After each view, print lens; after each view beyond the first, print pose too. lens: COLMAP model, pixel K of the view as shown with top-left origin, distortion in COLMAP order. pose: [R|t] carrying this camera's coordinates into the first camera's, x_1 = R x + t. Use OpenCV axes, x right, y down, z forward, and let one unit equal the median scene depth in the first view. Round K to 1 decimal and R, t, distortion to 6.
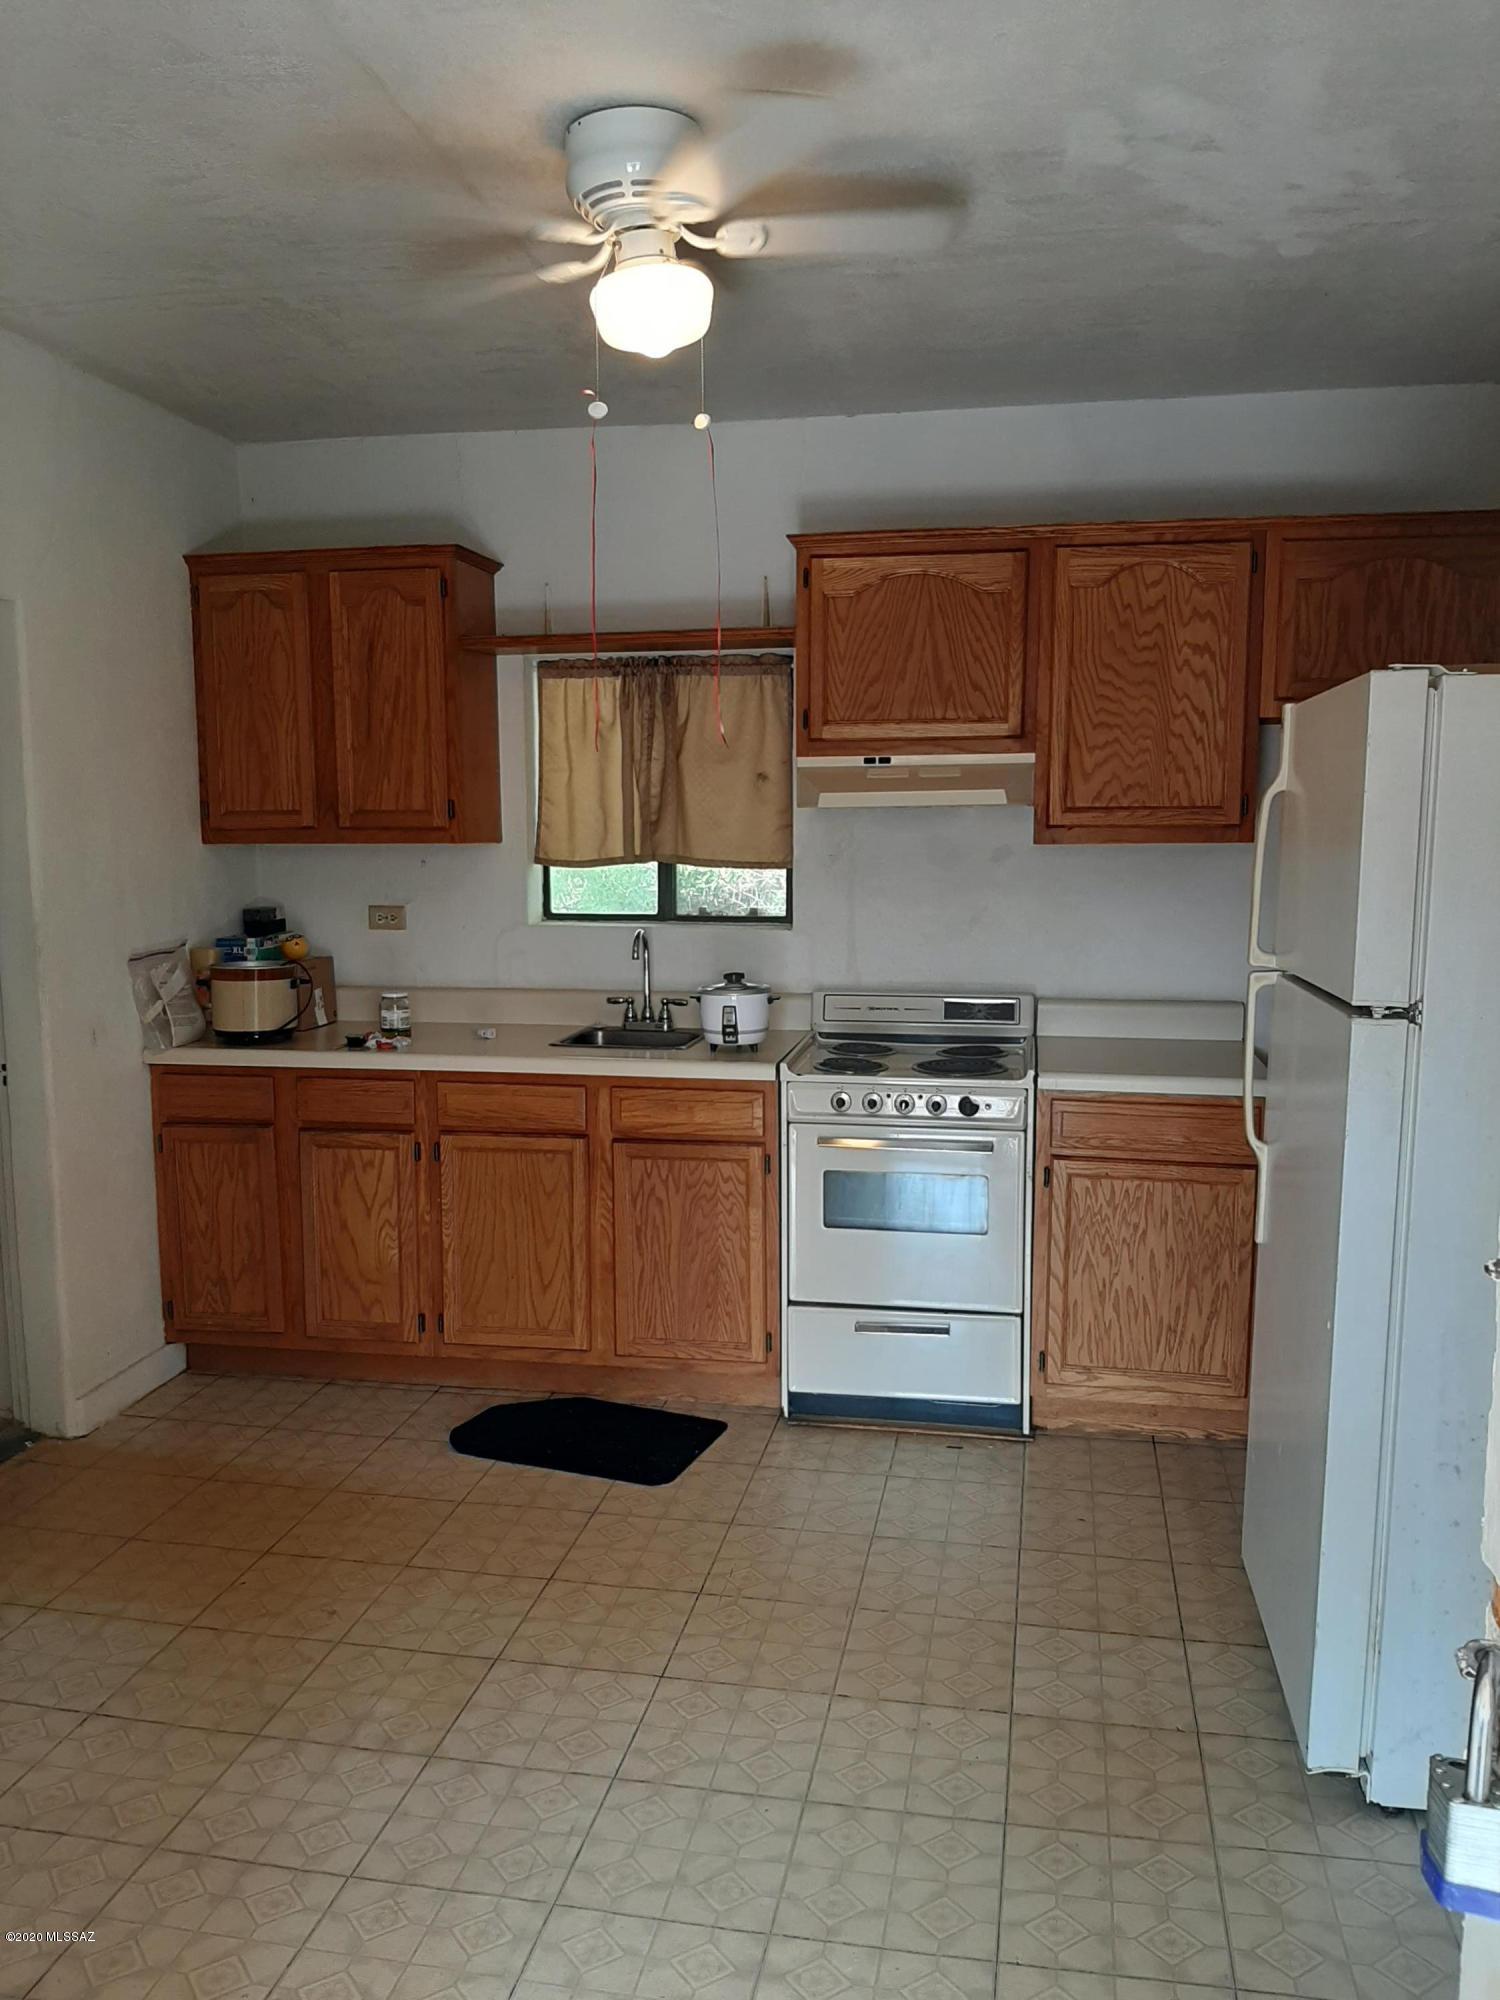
lens RADIAL K [[1573.6, 0, 760.6], [0, 1573.6, 990.6], [0, 0, 1]] dist [0.128540, -0.239586]
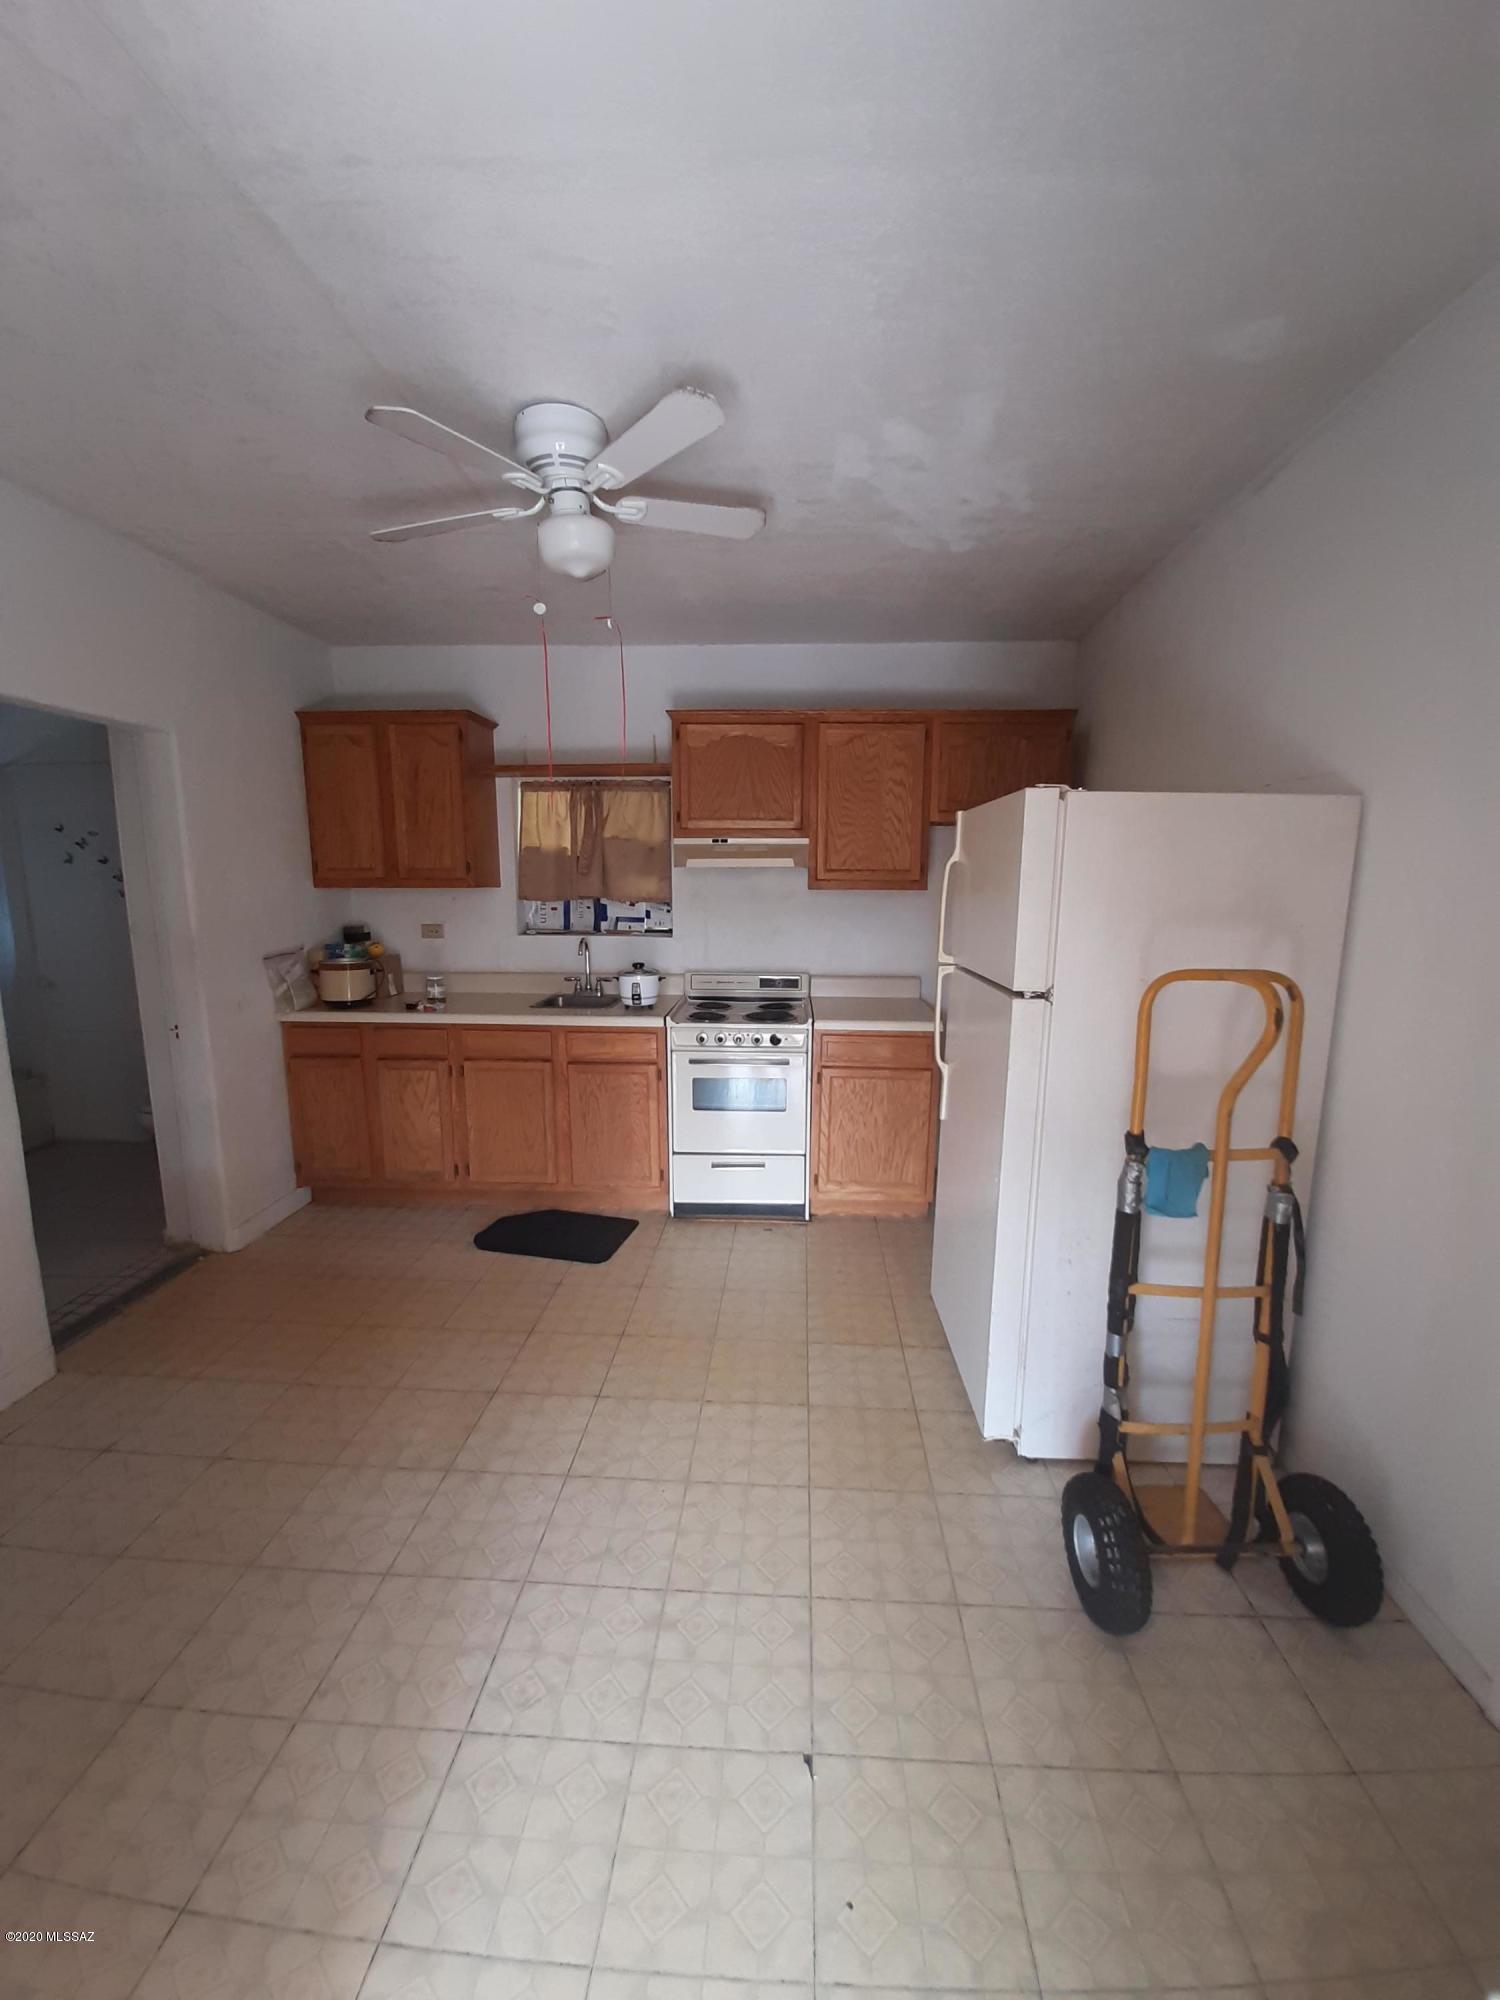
lens RADIAL K [[777.2, 0, 773.6], [0, 777.2, 987.5], [0, 0, 1]] dist [0.010000, -0.014426]
pose [[0.988886, -0.014132, 0.148003, 0.003104], [0.008861, 0.999305, 0.036213, -0.015211], [-0.148412, -0.034500, 0.988324, 0.140407]]
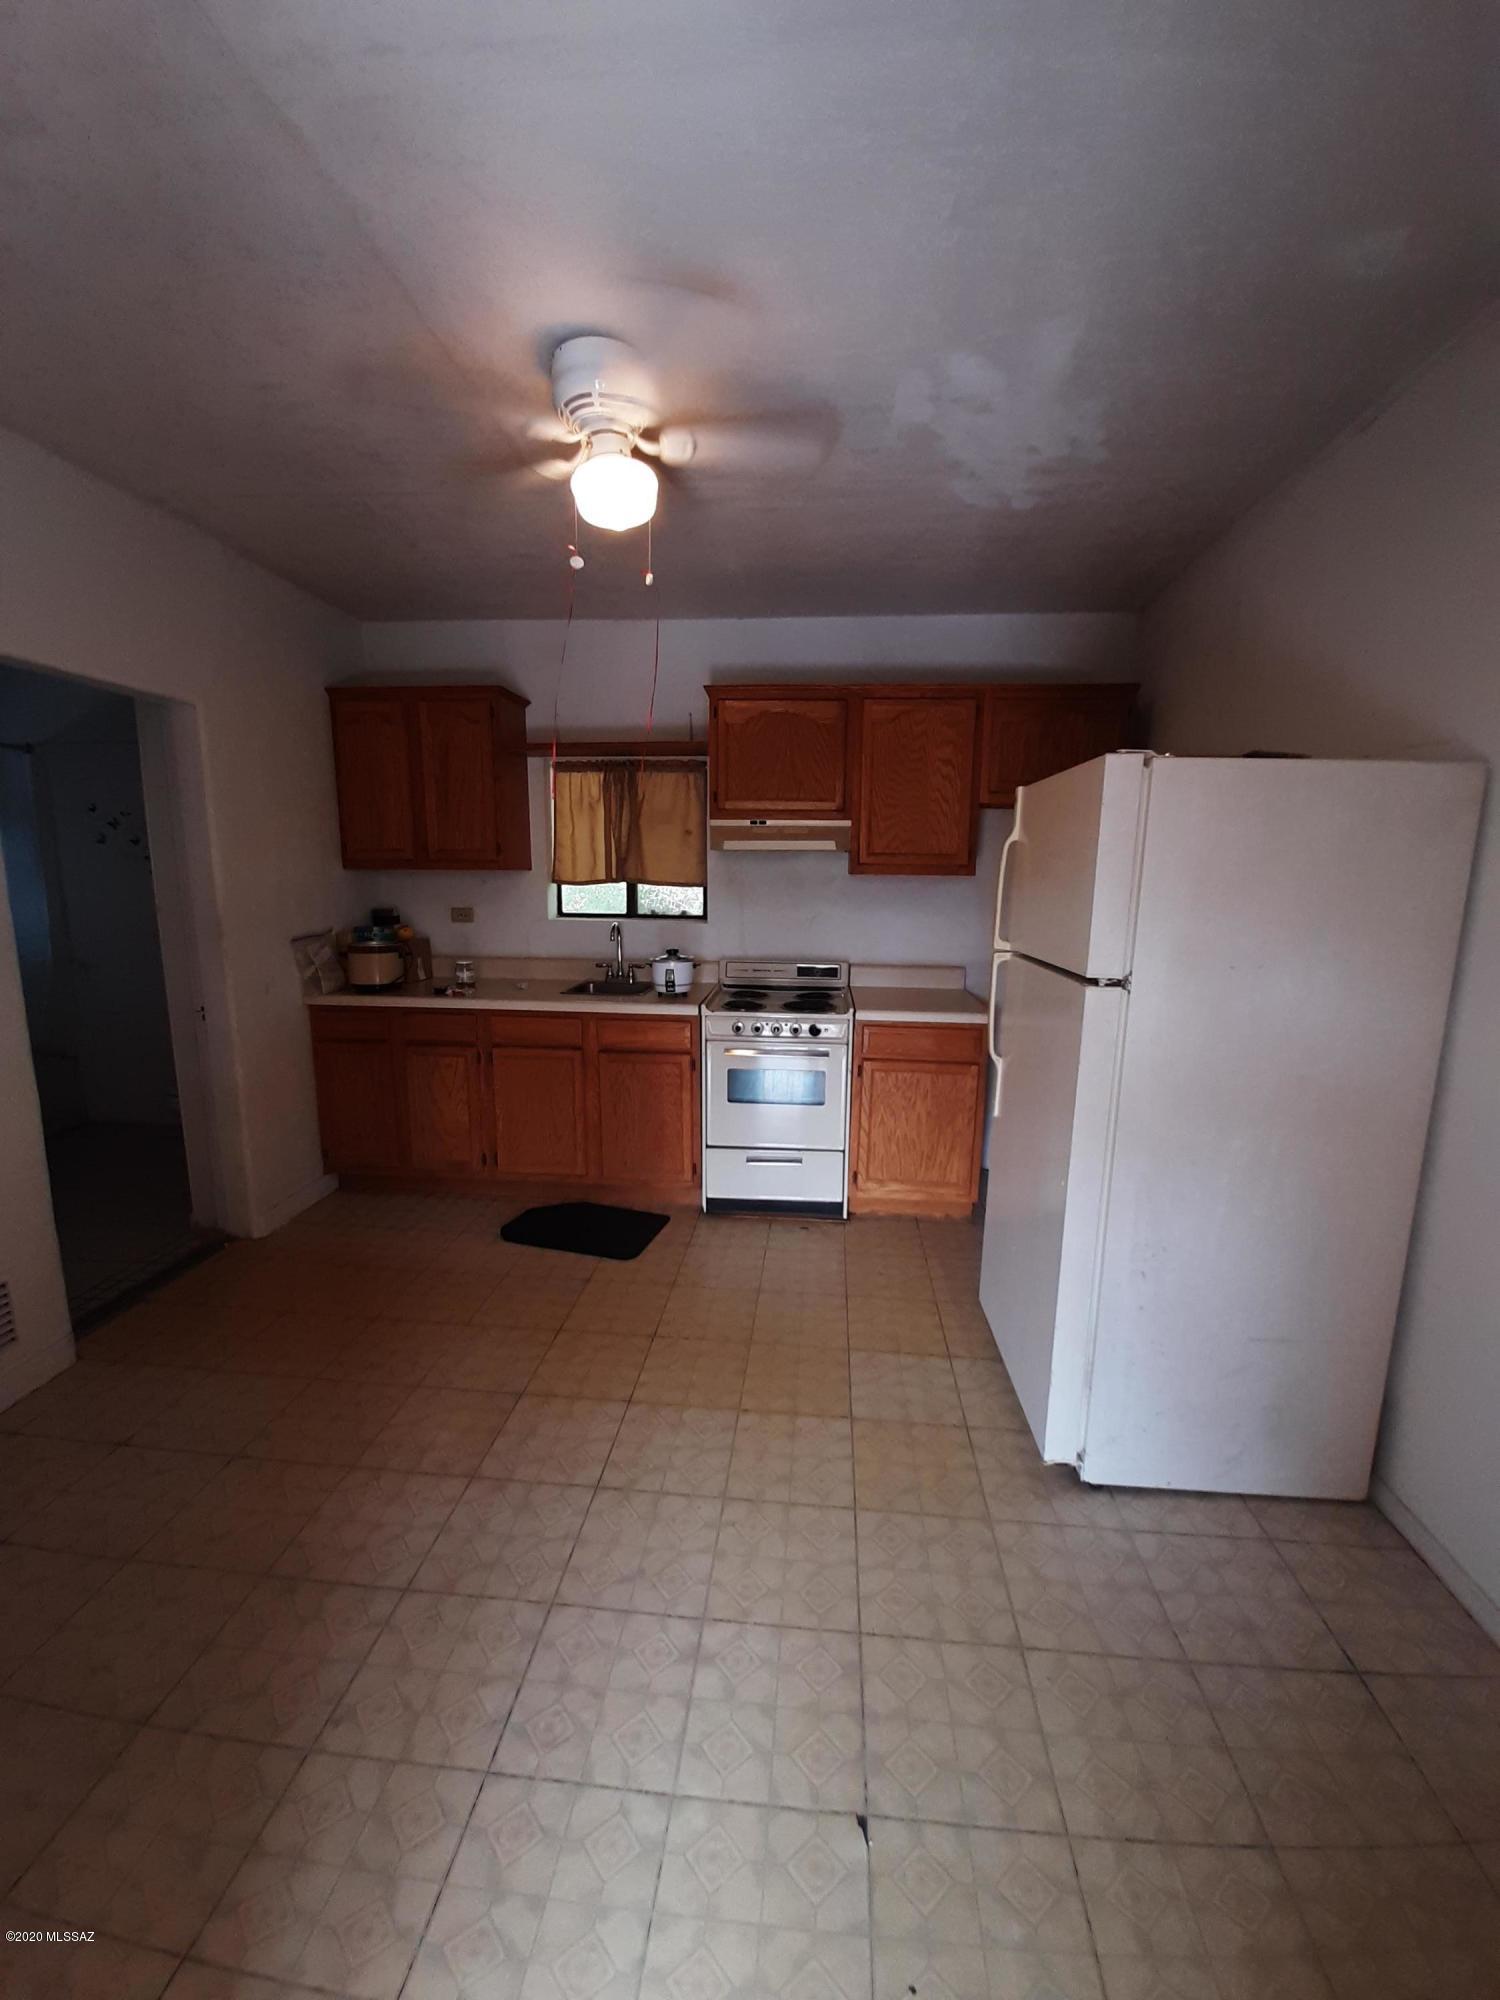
lens RADIAL K [[777.2, 0, 773.6], [0, 777.2, 987.5], [0, 0, 1]] dist [0.010000, -0.014426]
pose [[0.993399, -0.003784, 0.114651, -0.005178], [-0.001375, 0.998991, 0.044890, -0.008501], [-0.114705, -0.044751, 0.992391, 0.177350]]
